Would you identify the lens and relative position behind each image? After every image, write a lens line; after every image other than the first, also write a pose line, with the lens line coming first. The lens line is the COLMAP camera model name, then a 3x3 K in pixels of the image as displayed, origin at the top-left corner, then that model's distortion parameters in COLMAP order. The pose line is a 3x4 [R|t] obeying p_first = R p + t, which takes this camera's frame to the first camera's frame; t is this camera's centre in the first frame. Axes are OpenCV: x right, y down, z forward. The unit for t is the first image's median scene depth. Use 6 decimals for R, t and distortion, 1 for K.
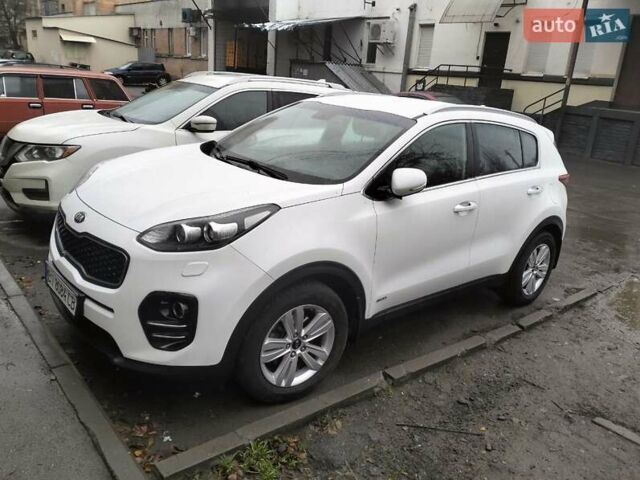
lens RADIAL K [[513.6, 0, 323.6], [0, 513.6, 229.3], [0, 0, 1]] dist [0.021304, -0.045859]
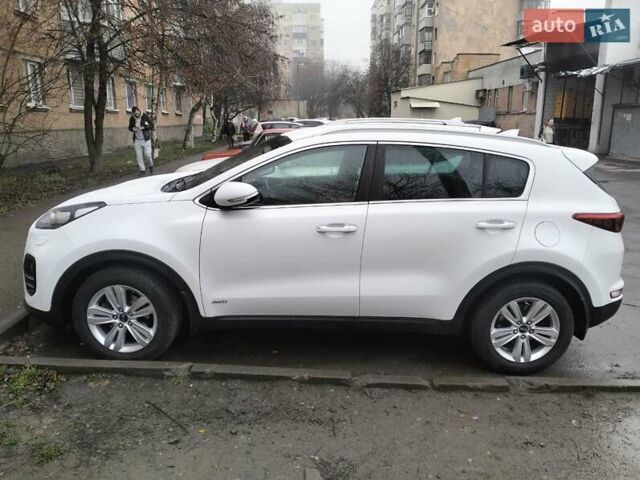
lens RADIAL K [[513.6, 0, 318.7], [0, 513.6, 234.3], [0, 0, 1]] dist [0.021304, -0.045859]
pose [[0.768496, 0.066886, -0.636349, 0.871549], [-0.131122, 0.989878, -0.054307, 0.023010], [0.626275, 0.125174, 0.769487, 0.249453]]
